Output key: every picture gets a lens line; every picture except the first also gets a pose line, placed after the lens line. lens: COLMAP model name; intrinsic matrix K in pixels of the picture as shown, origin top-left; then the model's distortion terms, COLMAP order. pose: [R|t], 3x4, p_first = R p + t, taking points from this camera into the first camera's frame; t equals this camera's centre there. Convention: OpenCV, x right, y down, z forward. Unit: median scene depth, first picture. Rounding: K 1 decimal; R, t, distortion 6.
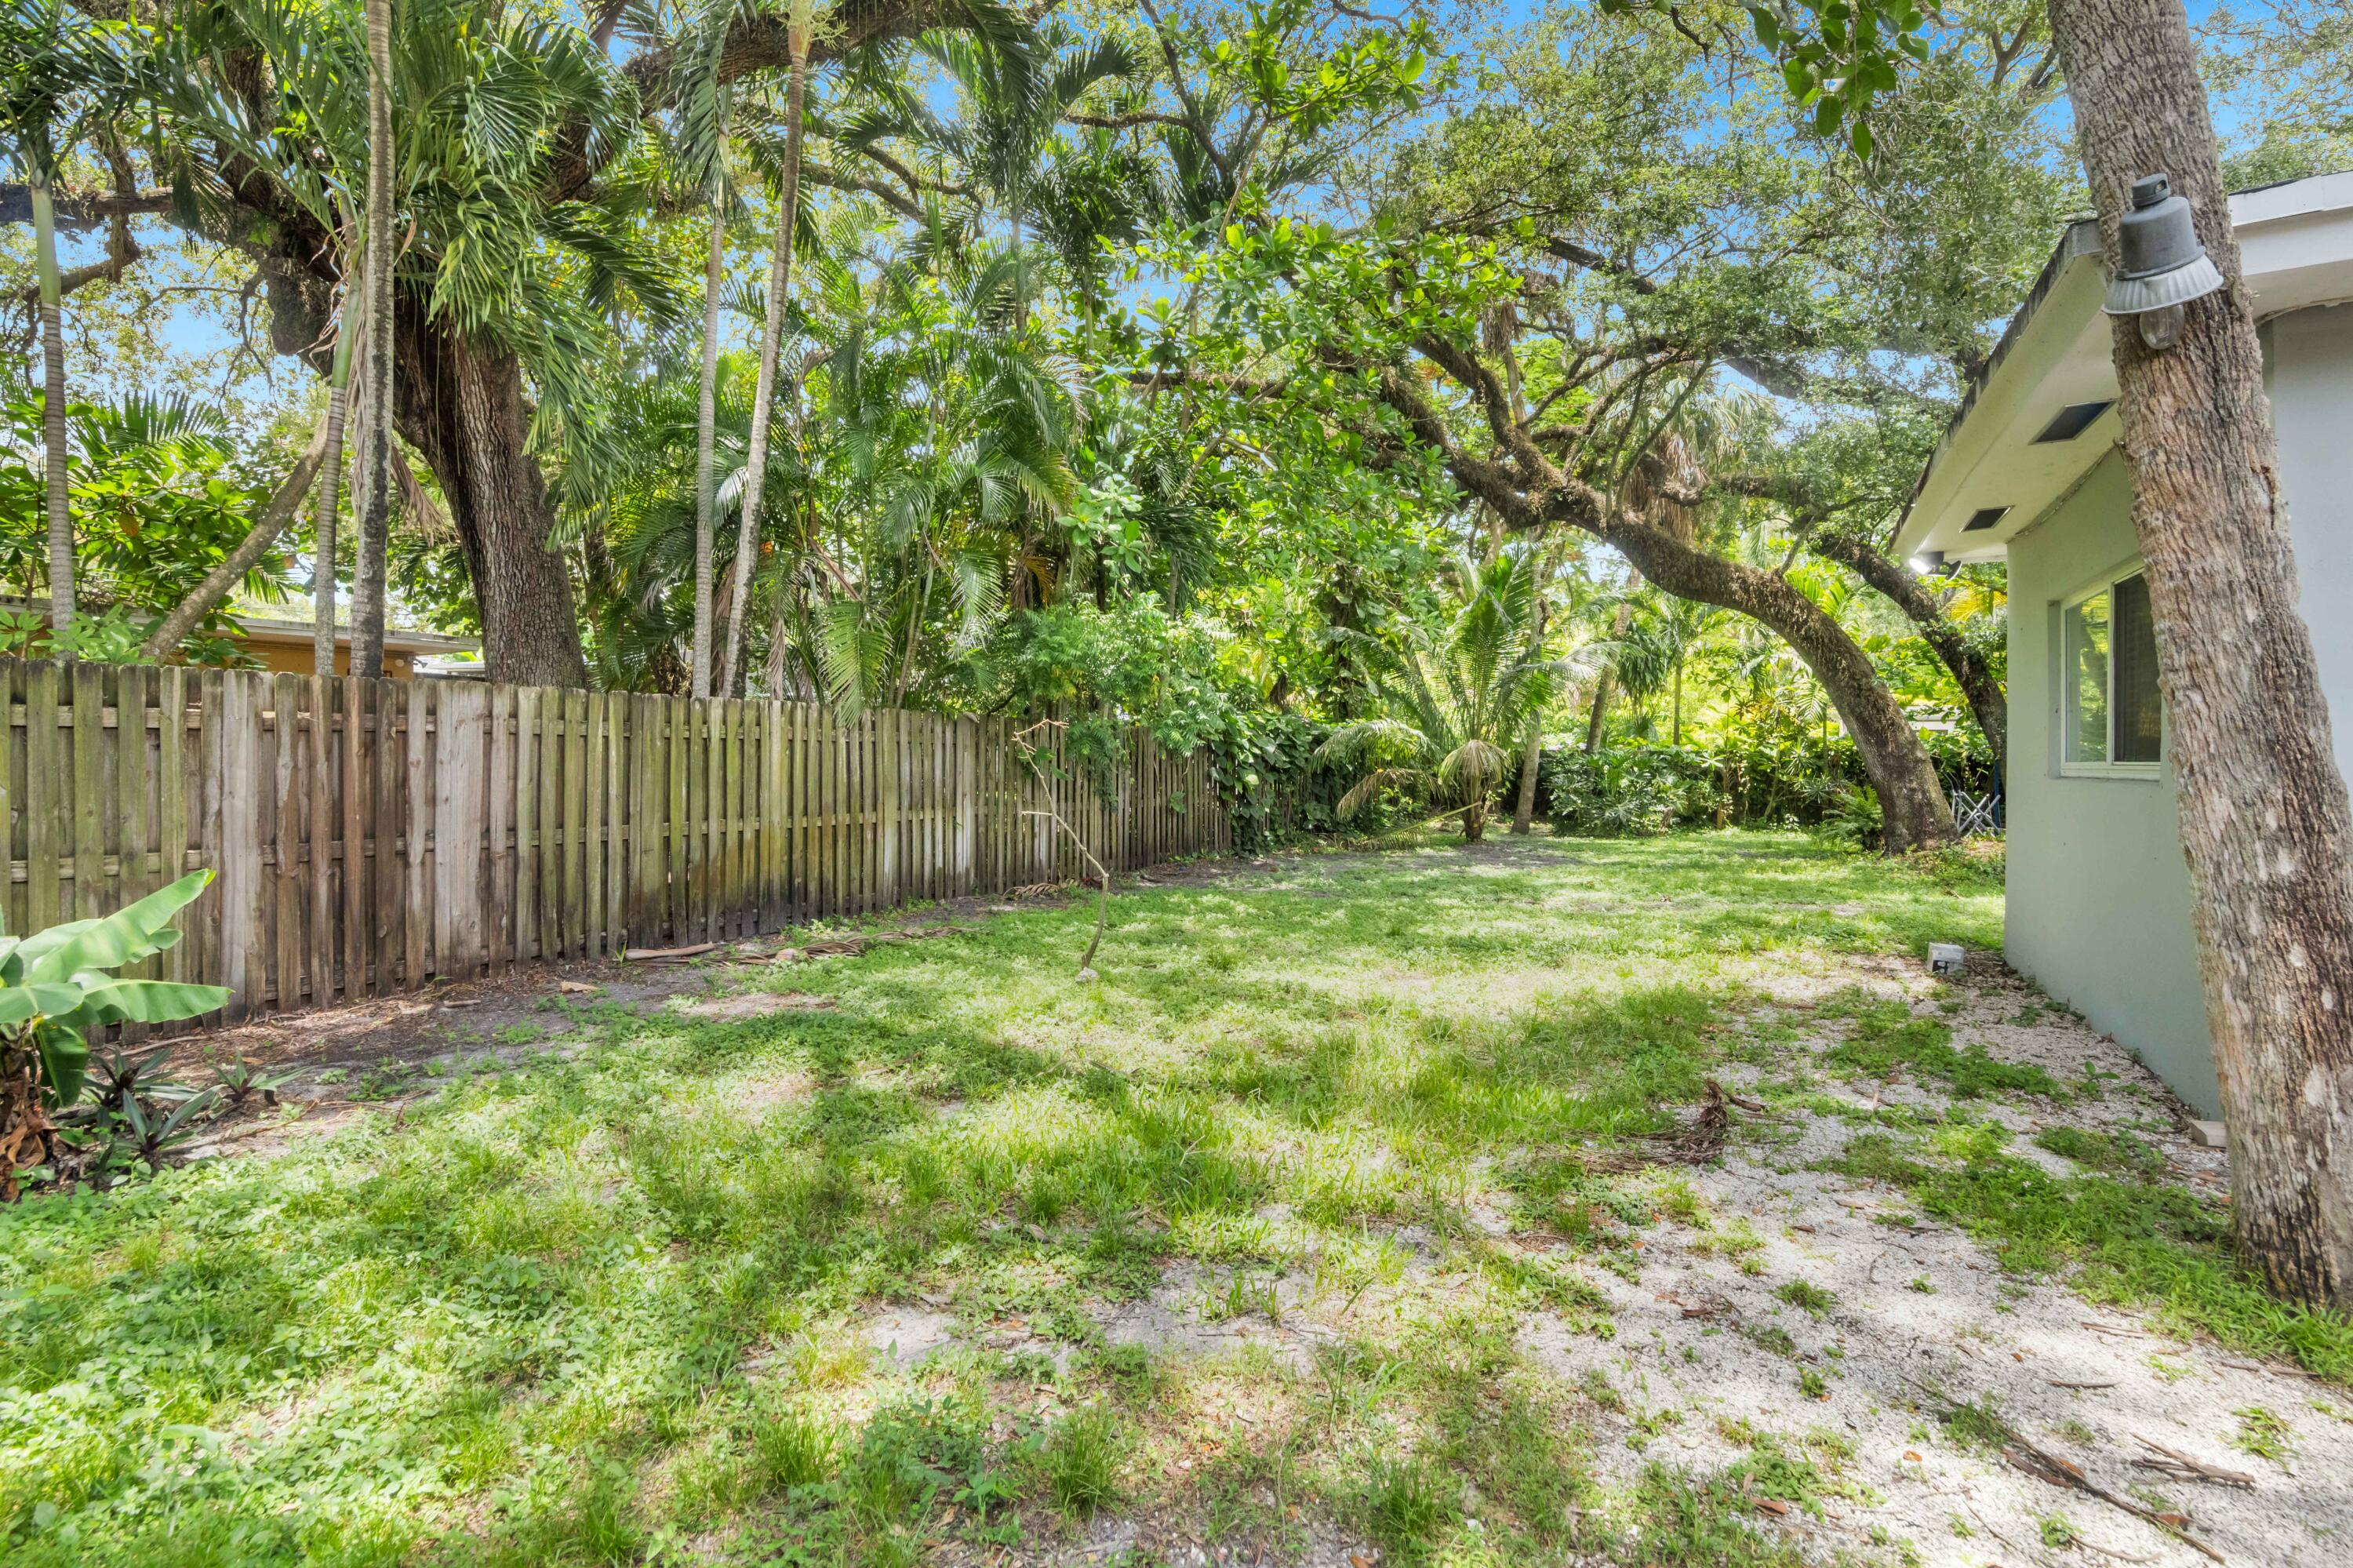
lens RADIAL K [[1071.8, 0, 1206.6], [0, 1071.8, 768.2], [0, 0, 1]] dist [-0.025179, 0.000033]
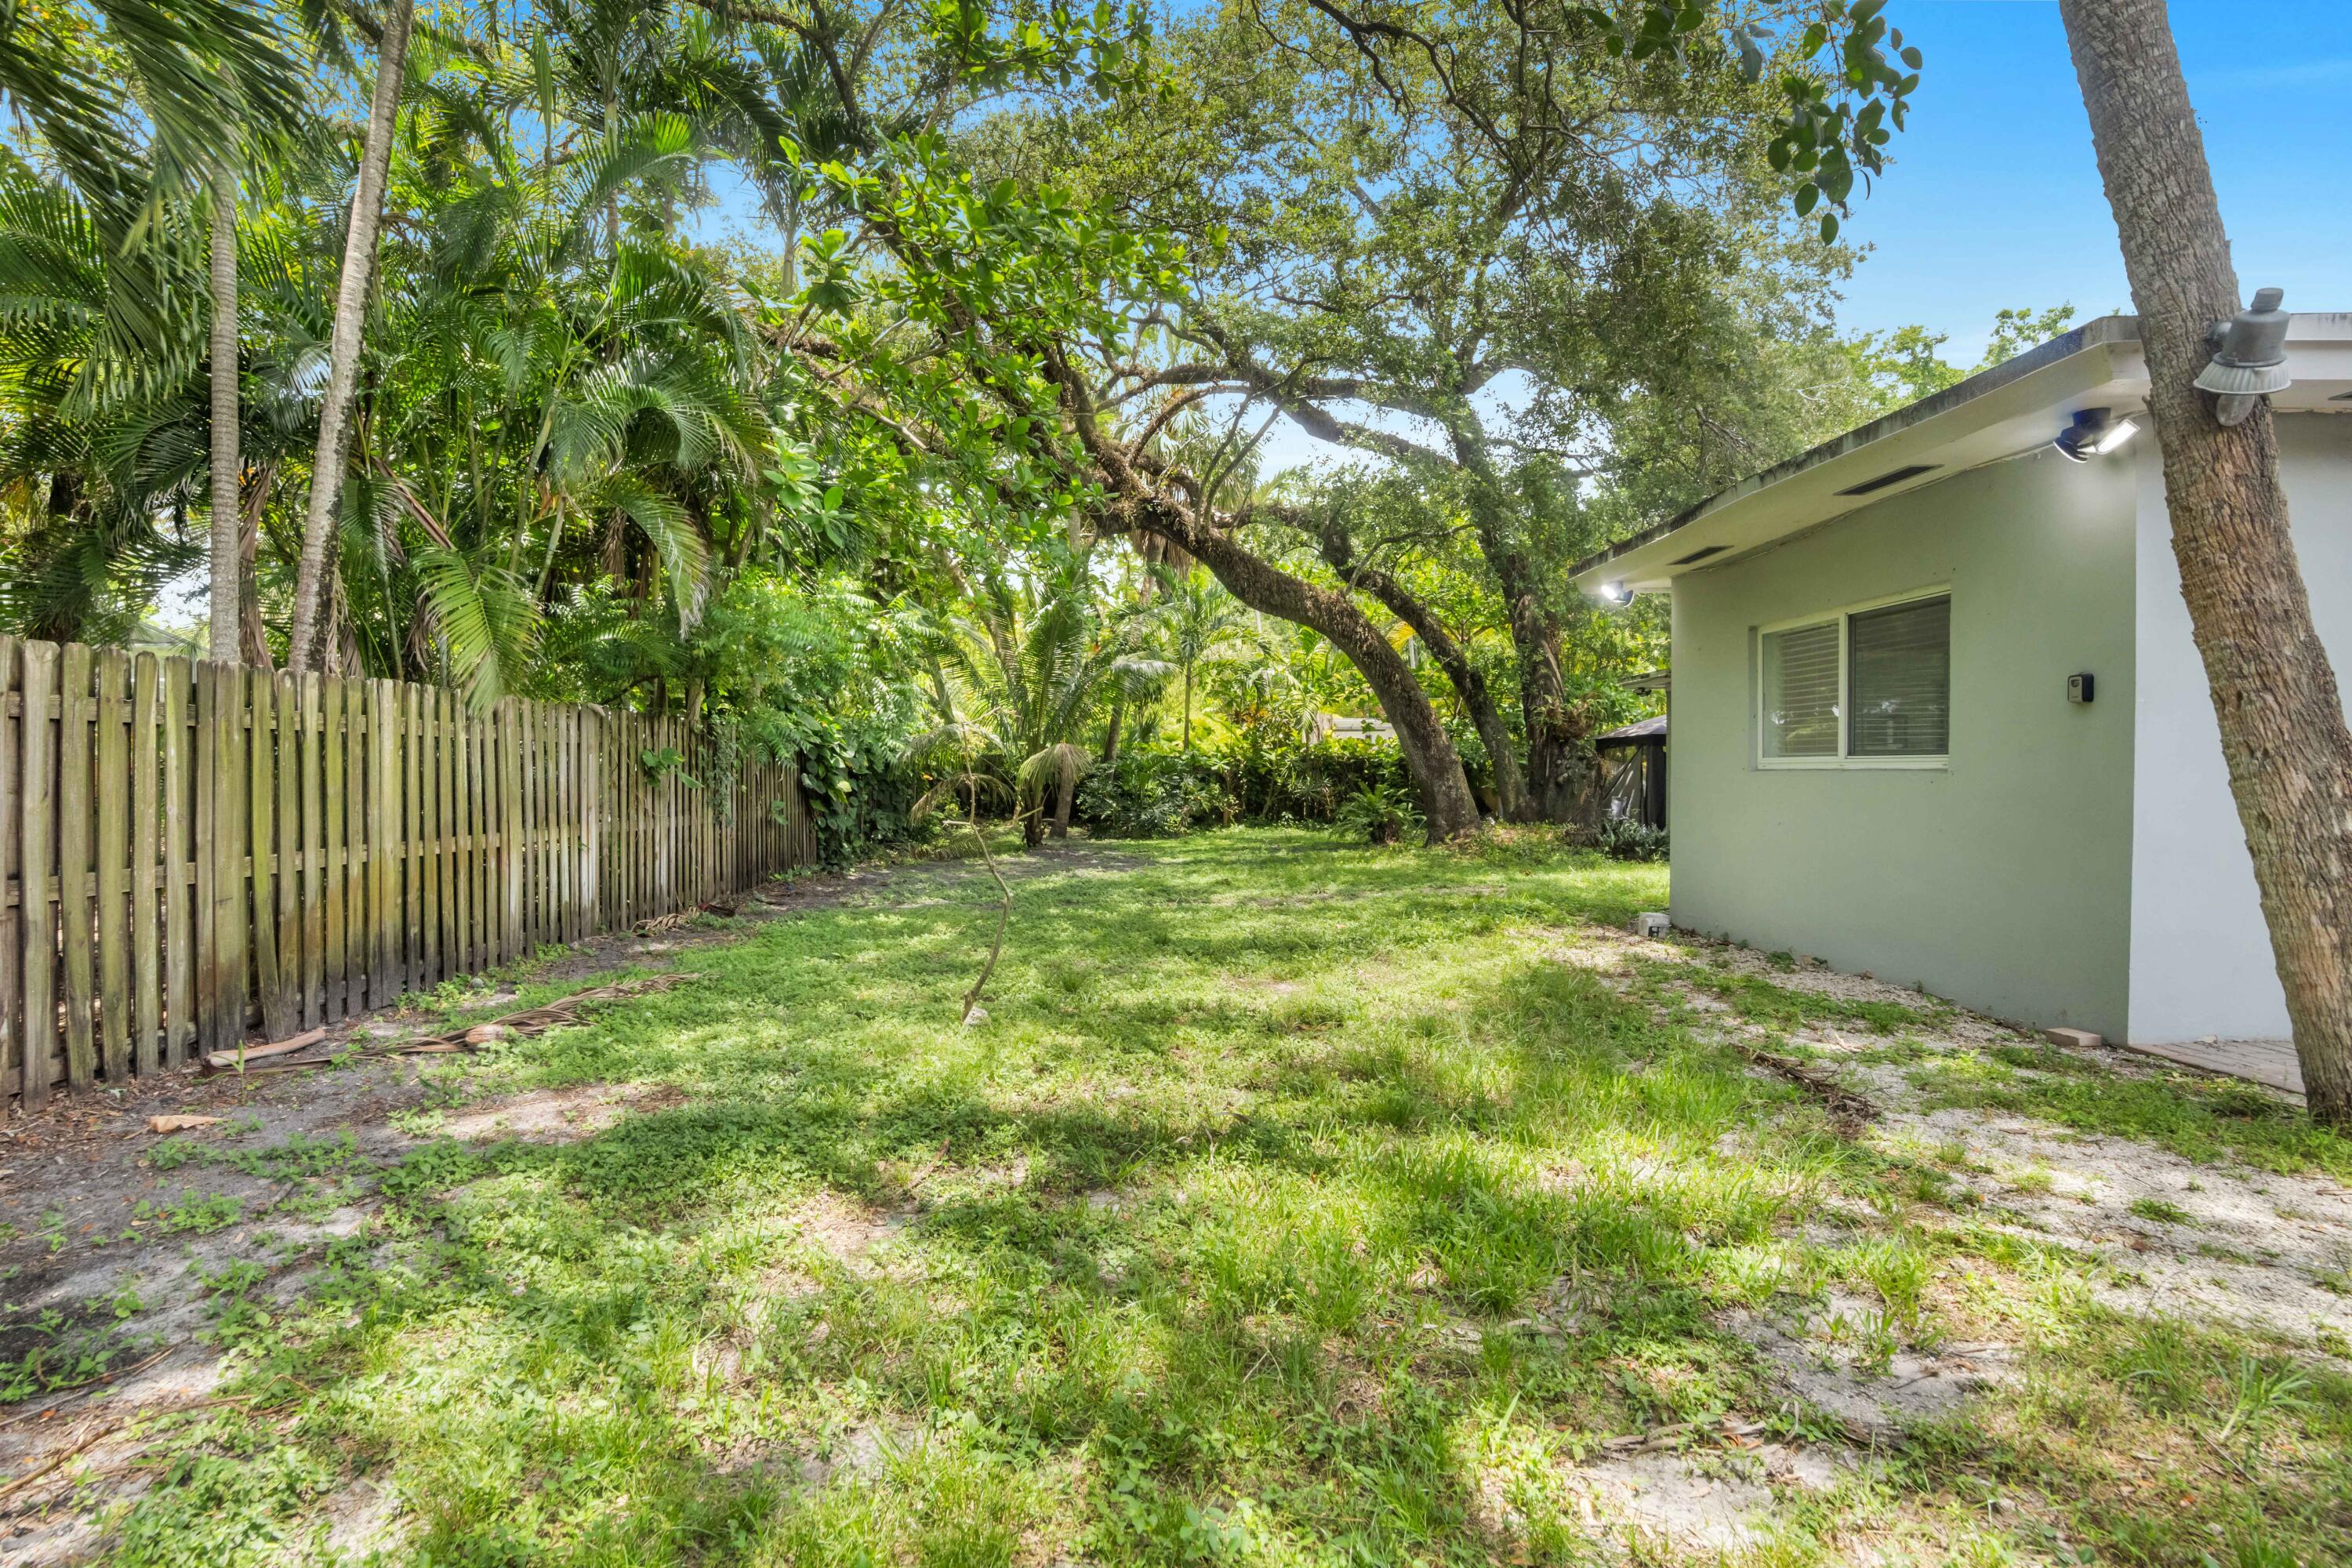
lens RADIAL K [[1078.4, 0, 1176.0], [0, 1078.4, 784.0], [0, 0, 1]] dist [-0.027300, 0.000349]
pose [[0.893329, -0.013040, 0.449213, -0.273259], [0.009544, 0.999904, 0.010047, 0.004318], [-0.449301, -0.004688, 0.893368, 0.143676]]
